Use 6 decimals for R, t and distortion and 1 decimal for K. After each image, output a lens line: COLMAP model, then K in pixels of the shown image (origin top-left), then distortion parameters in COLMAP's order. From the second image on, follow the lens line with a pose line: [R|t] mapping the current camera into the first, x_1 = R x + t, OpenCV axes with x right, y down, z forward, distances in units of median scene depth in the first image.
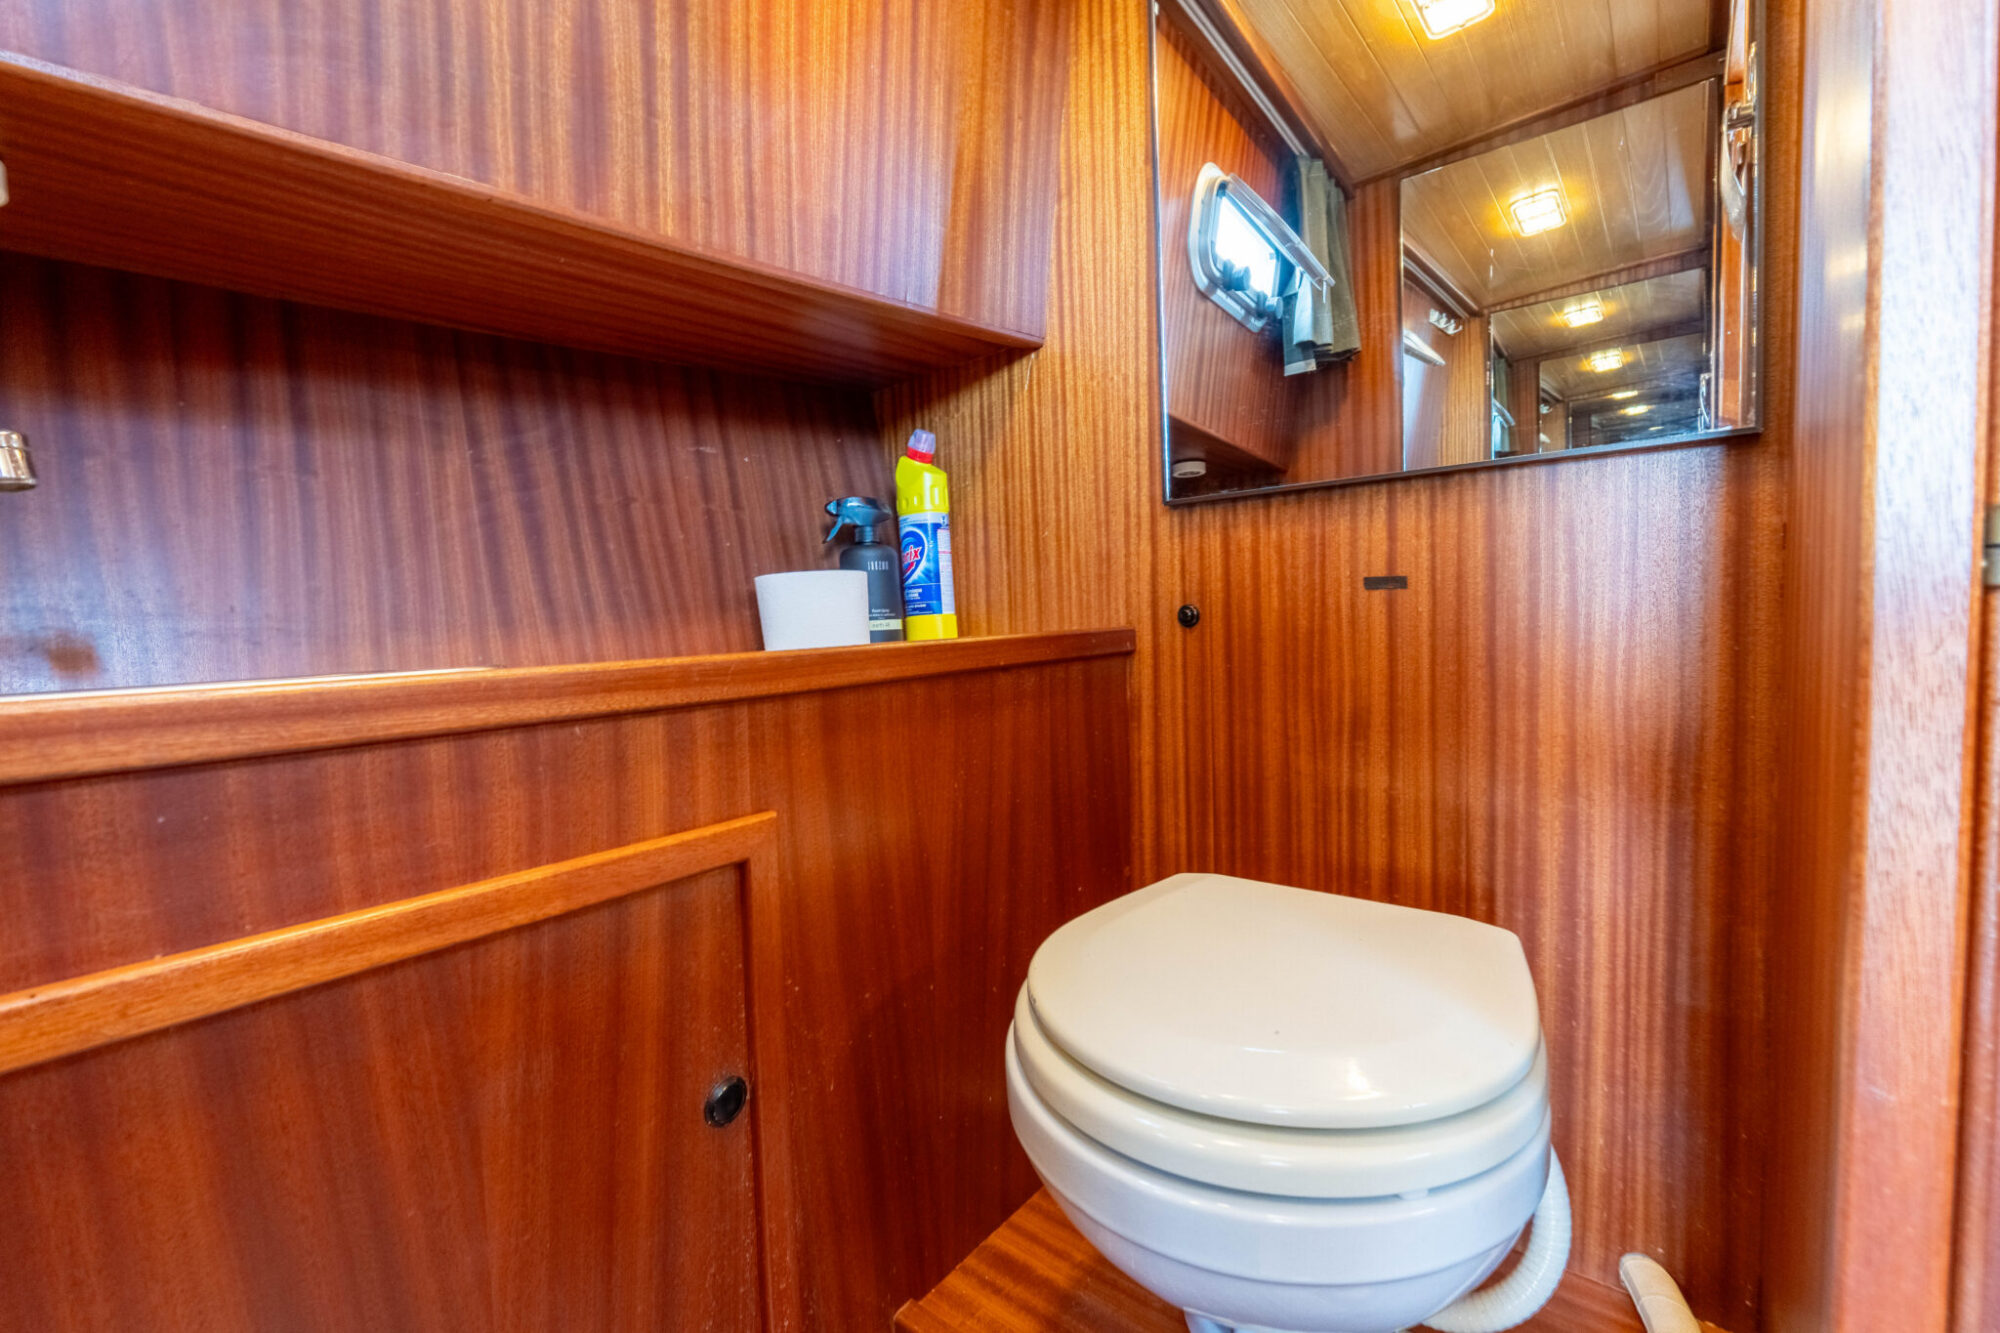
lens RADIAL K [[841.5, 0, 1000.6], [0, 841.5, 664.9], [0, 0, 1]] dist [-0.001212, -0.001419]
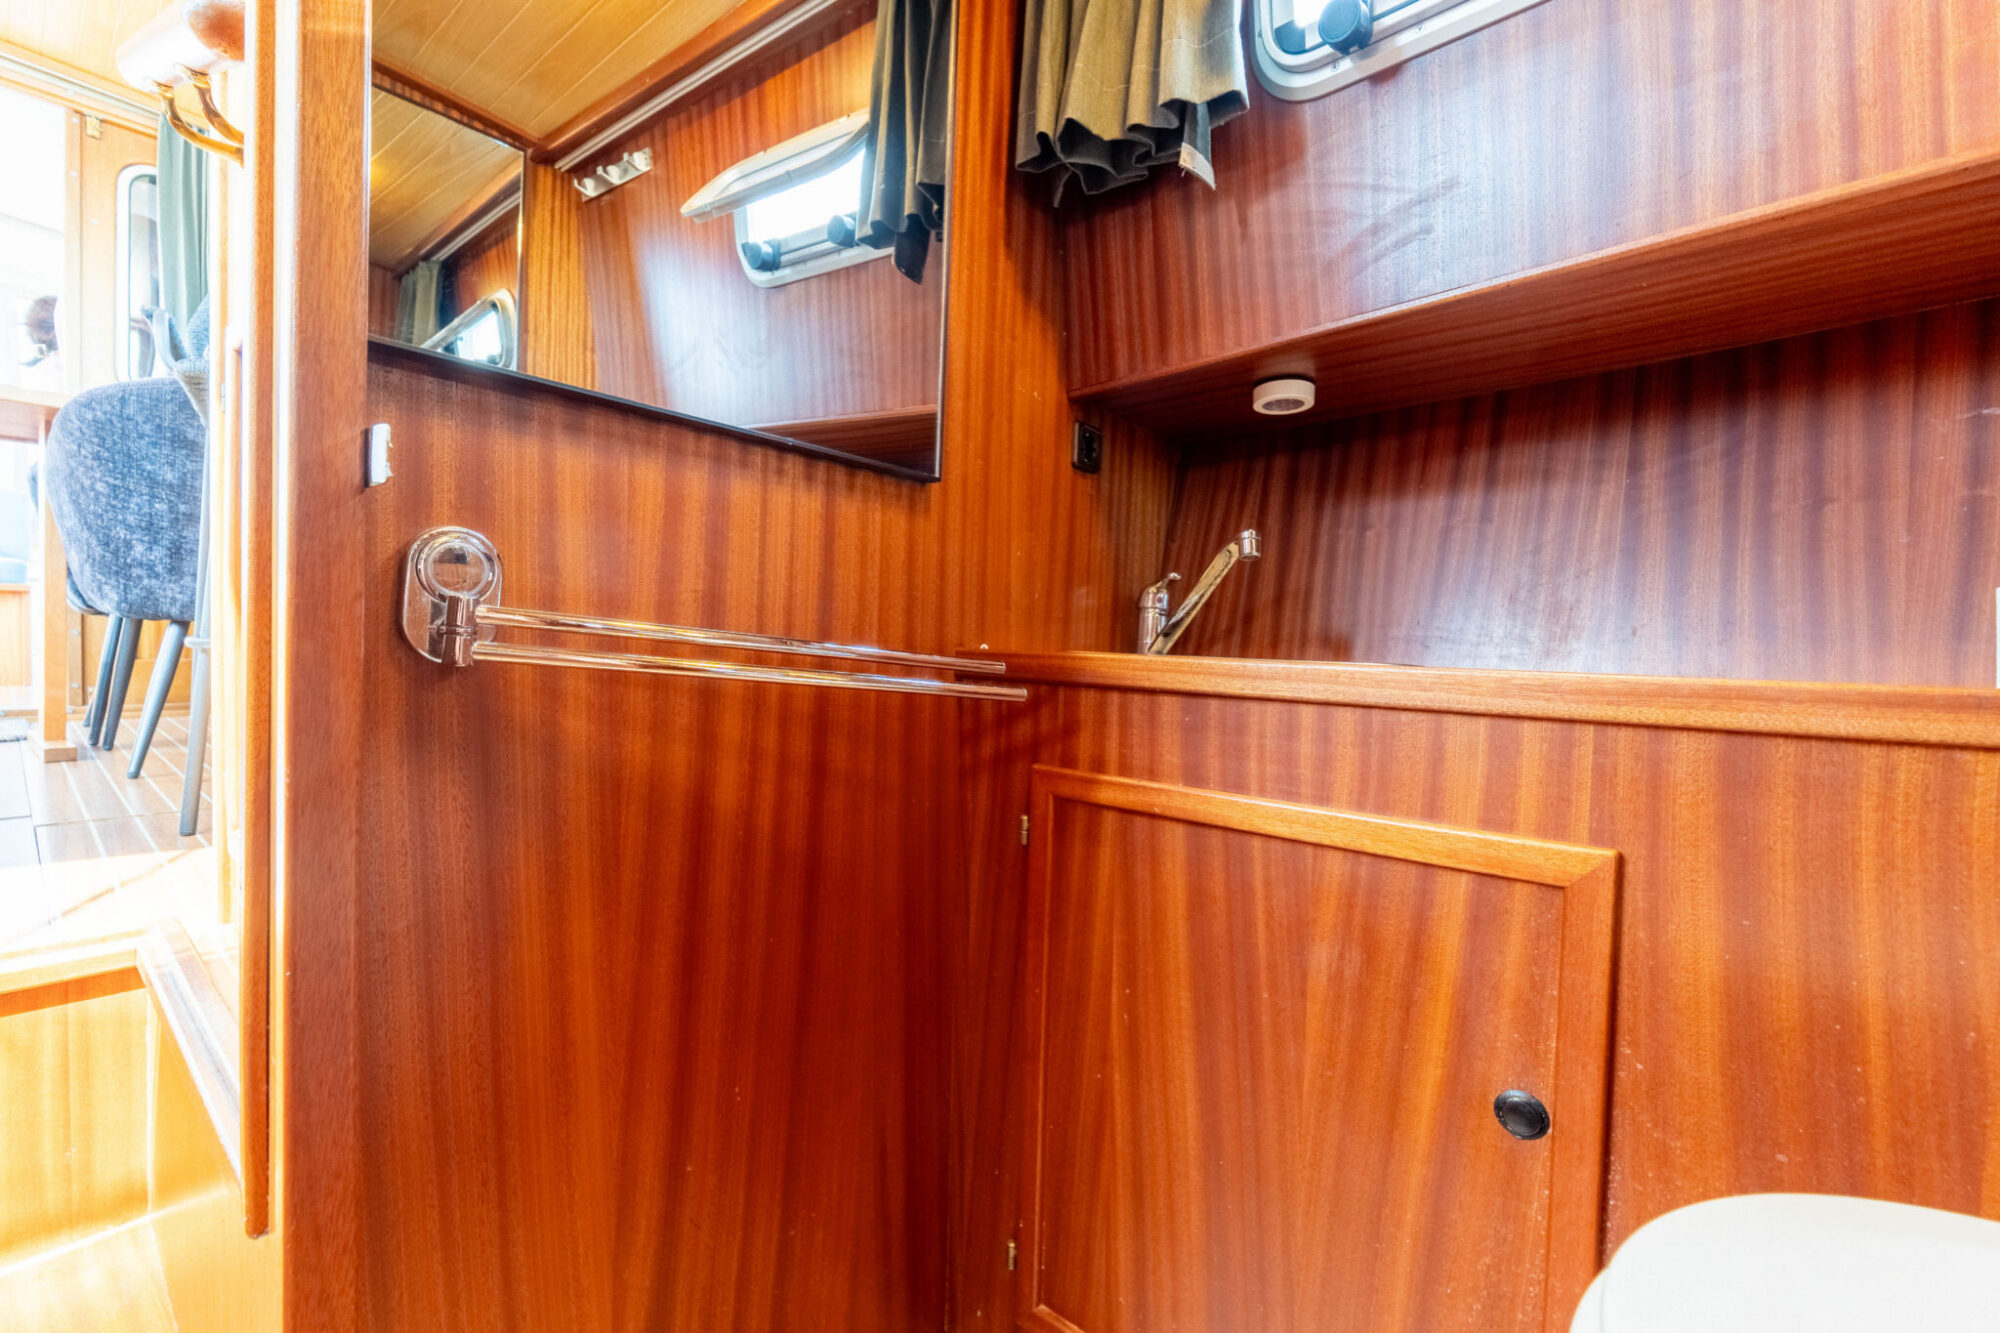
lens RADIAL K [[841.5, 0, 1000.6], [0, 841.5, 664.9], [0, 0, 1]] dist [-0.001212, -0.001419]
pose [[-0.018576, 0.062143, -0.997894, 0.669686], [-0.091216, 0.993799, 0.063586, -0.023319], [0.995658, 0.092205, -0.012793, 0.350352]]
